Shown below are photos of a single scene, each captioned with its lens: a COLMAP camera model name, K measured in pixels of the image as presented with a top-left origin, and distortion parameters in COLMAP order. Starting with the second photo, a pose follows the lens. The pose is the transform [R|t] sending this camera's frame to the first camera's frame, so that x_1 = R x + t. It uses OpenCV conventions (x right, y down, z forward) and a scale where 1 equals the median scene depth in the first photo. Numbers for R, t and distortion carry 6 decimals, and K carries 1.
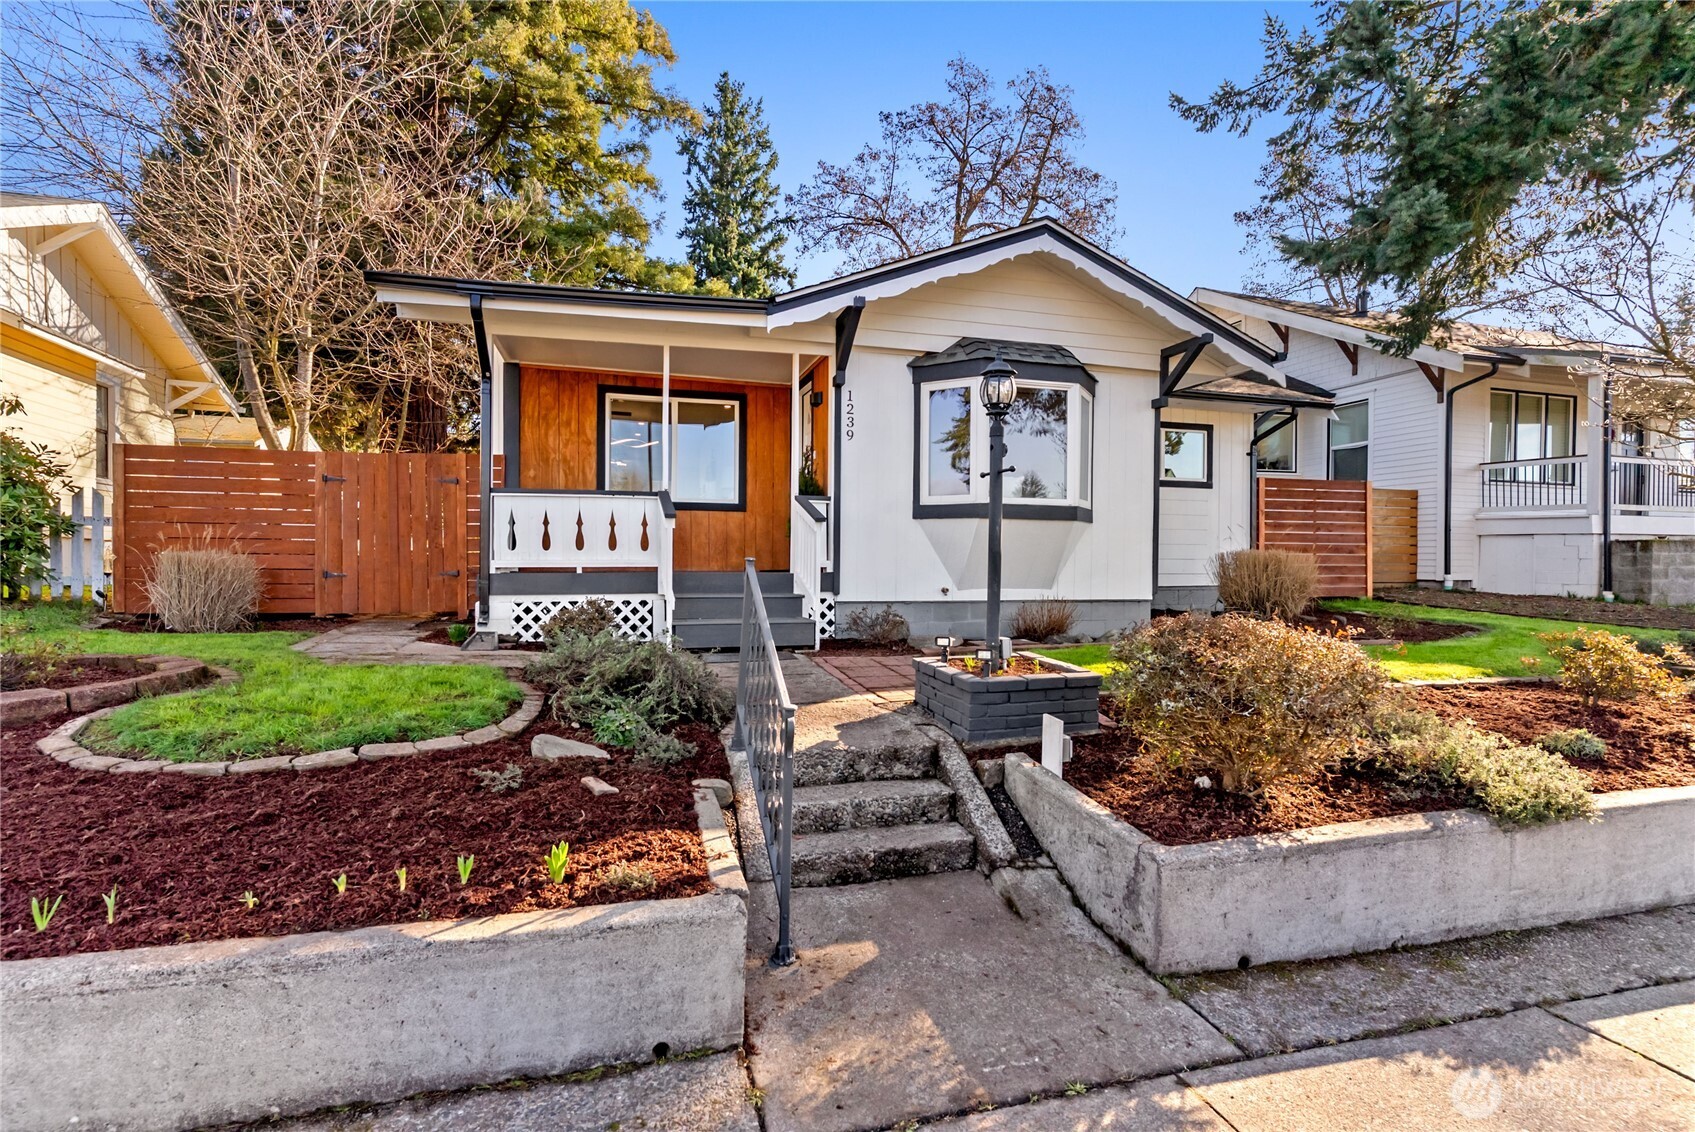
lens RADIAL K [[804.8, 0, 847.5], [0, 804.8, 566.0], [0, 0, 1]] dist [0.004047, 0.000254]
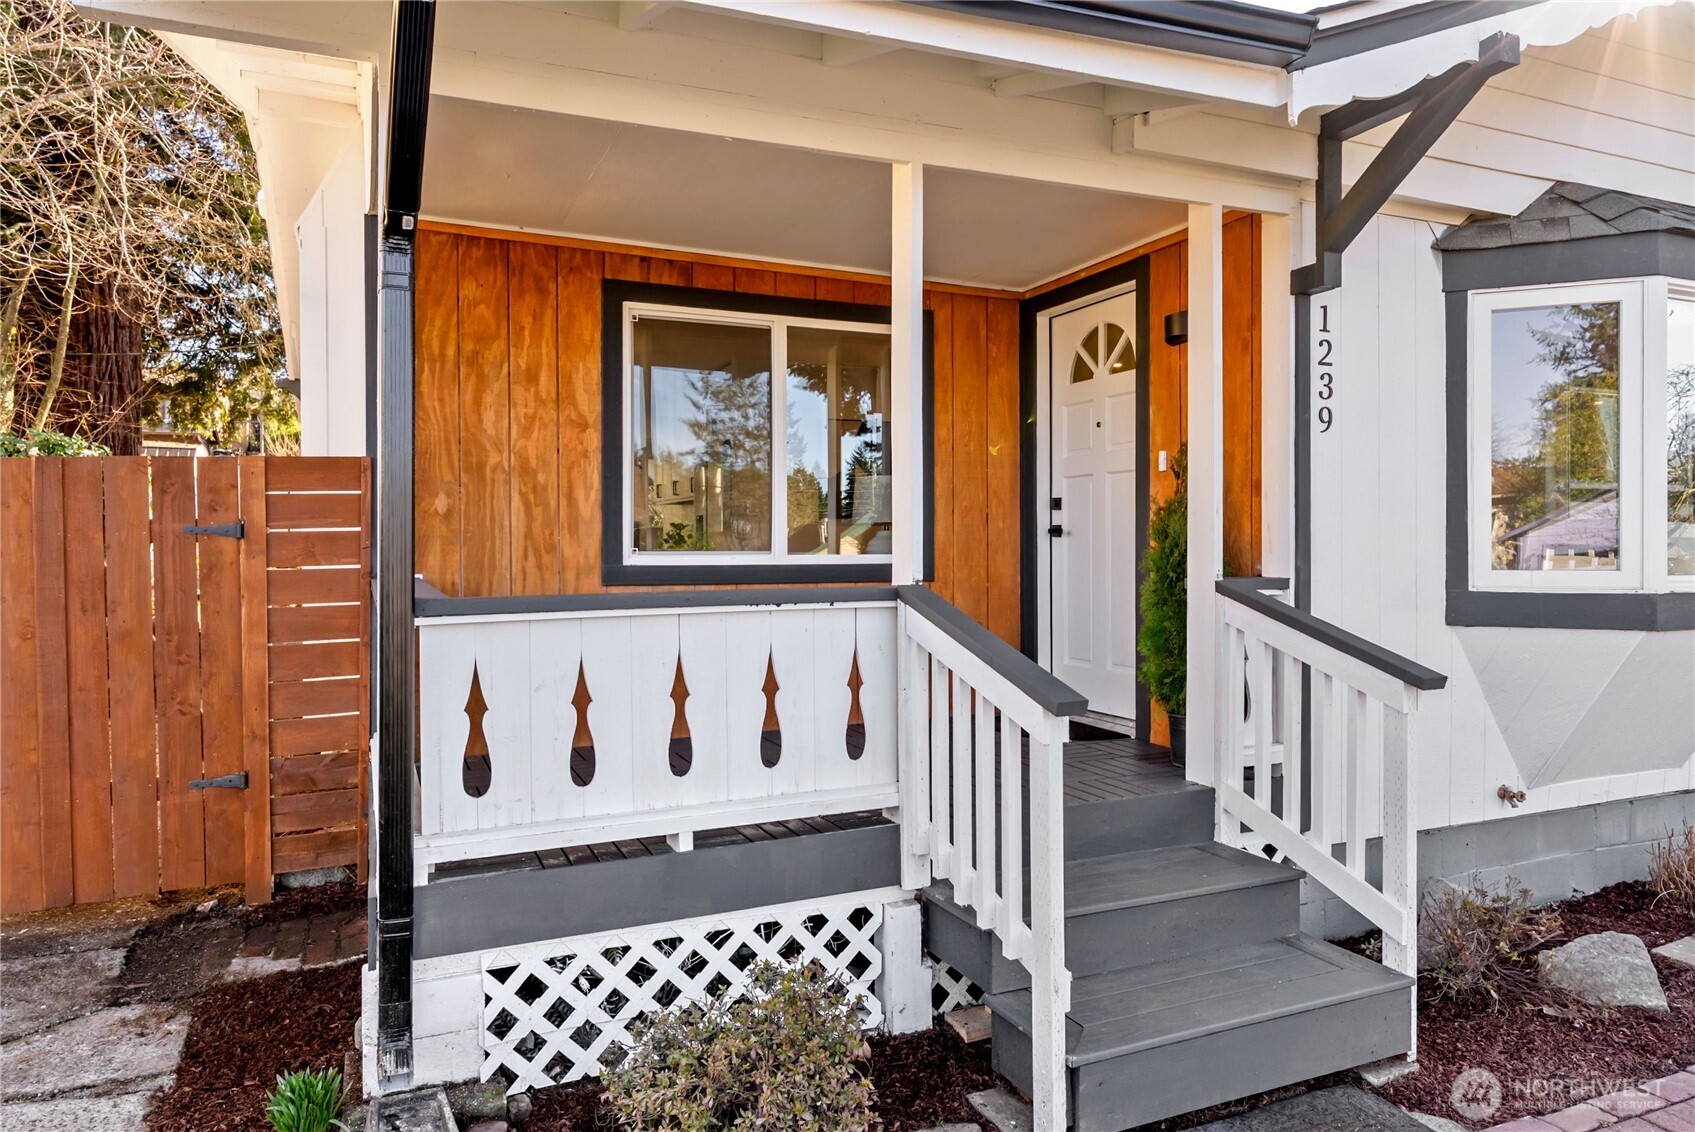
lens RADIAL K [[1072.0, 0, 848.5], [0, 1072.0, 546.4], [0, 0, 1]] dist [0.000542, 0.000460]
pose [[0.991118, -0.010022, 0.132608, -0.288021], [0.010111, 0.999949, 0.000007, -0.100657], [-0.132602, 0.001334, 0.991169, 0.501255]]
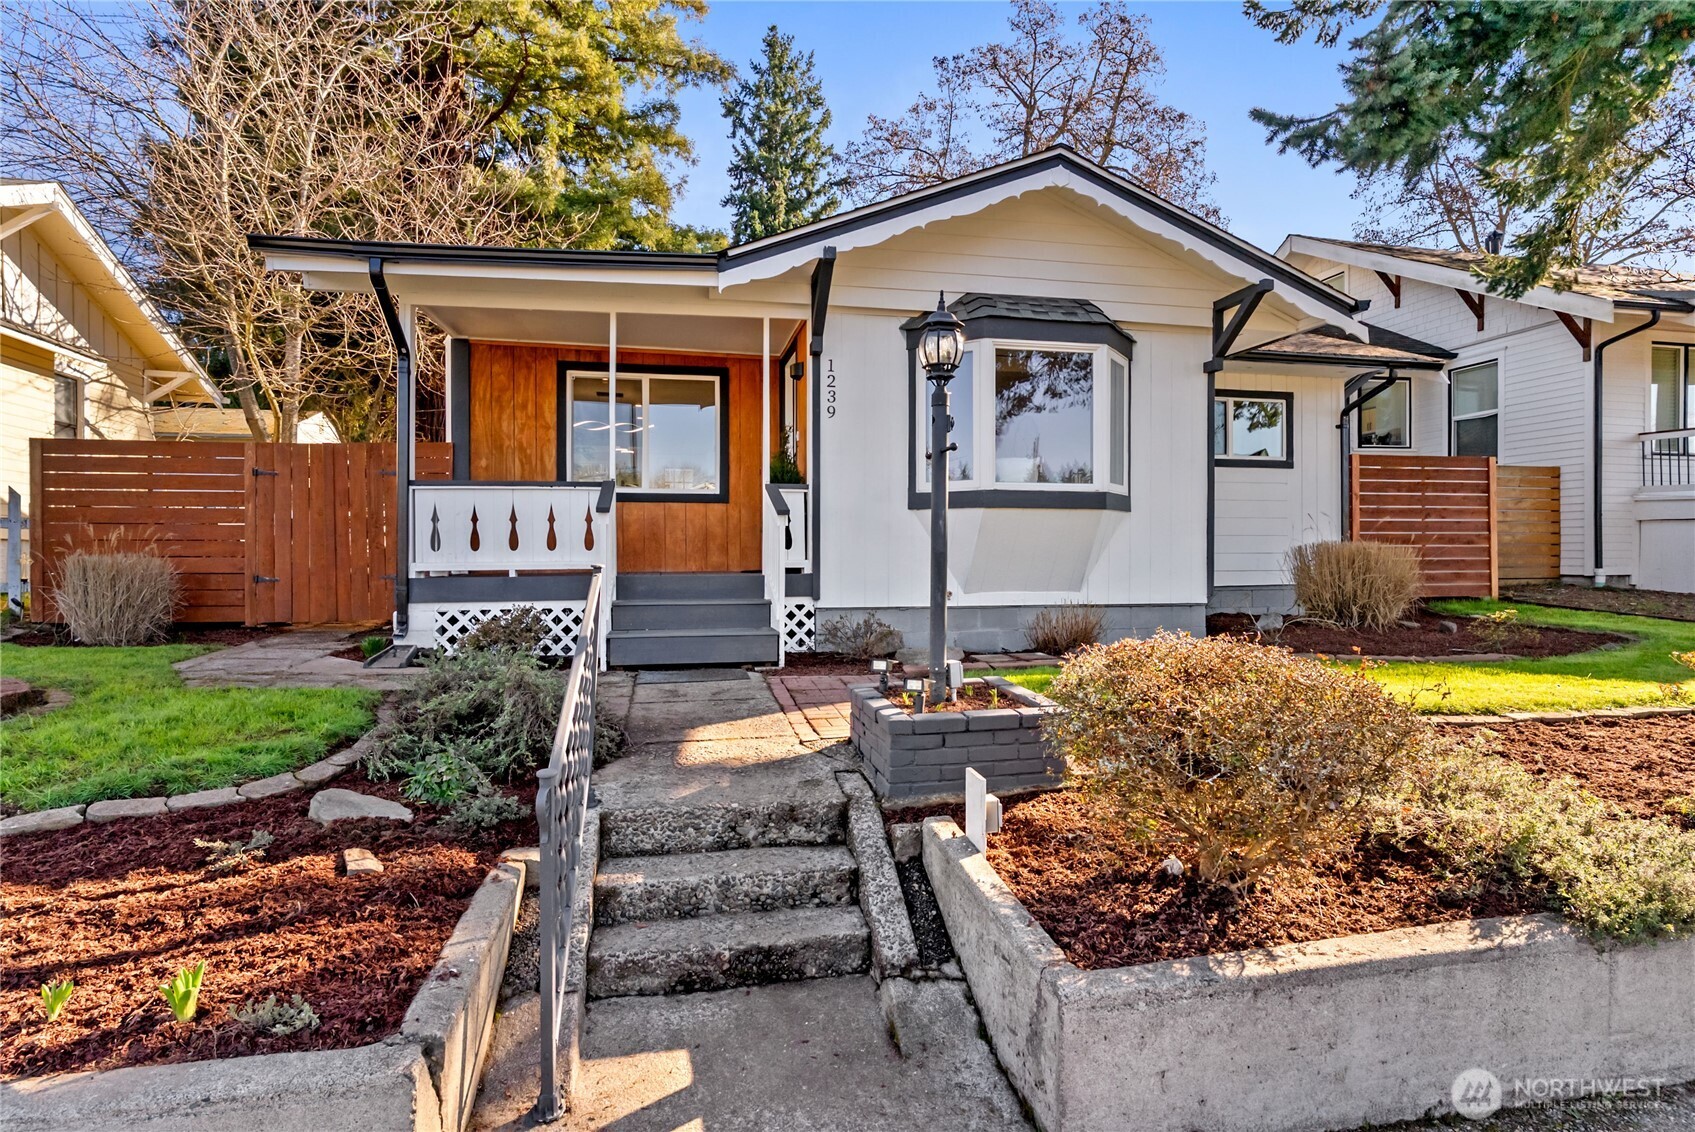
lens RADIAL K [[877.8, 0, 853.4], [0, 877.8, 552.6], [0, 0, 1]] dist [0.000427, 0.000424]
pose [[0.996846, -0.007869, -0.078964, 0.095720], [0.007226, 0.999938, -0.008433, -0.006065], [0.079025, 0.007836, 0.996842, 0.077174]]
